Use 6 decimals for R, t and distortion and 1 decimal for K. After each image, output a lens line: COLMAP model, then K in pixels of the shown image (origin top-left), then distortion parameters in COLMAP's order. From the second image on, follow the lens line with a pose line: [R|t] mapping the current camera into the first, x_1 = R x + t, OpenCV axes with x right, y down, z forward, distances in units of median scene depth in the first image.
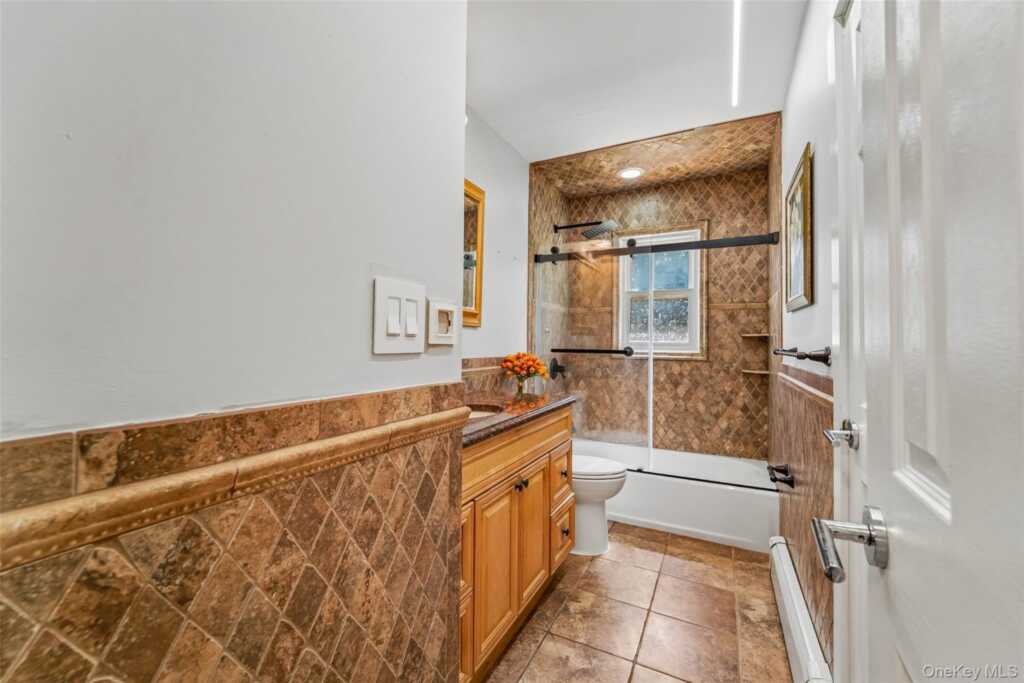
lens RADIAL K [[417.3, 0, 510.7], [0, 417.3, 342.9], [0, 0, 1]] dist [-0.025421, 0.004856]
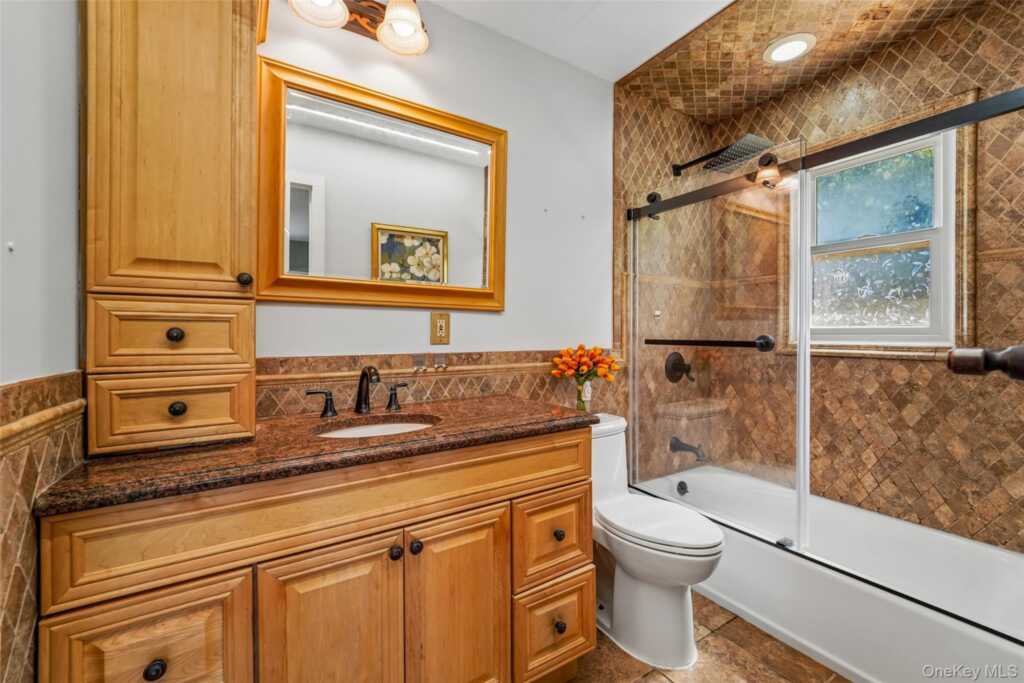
lens RADIAL K [[417.3, 0, 510.7], [0, 417.3, 342.9], [0, 0, 1]] dist [-0.025421, 0.004856]
pose [[0.852346, 0.000166, -0.522979, 0.243132], [0.009132, 0.999843, 0.015201, 0.006257], [0.522899, -0.017733, 0.852210, 0.257977]]
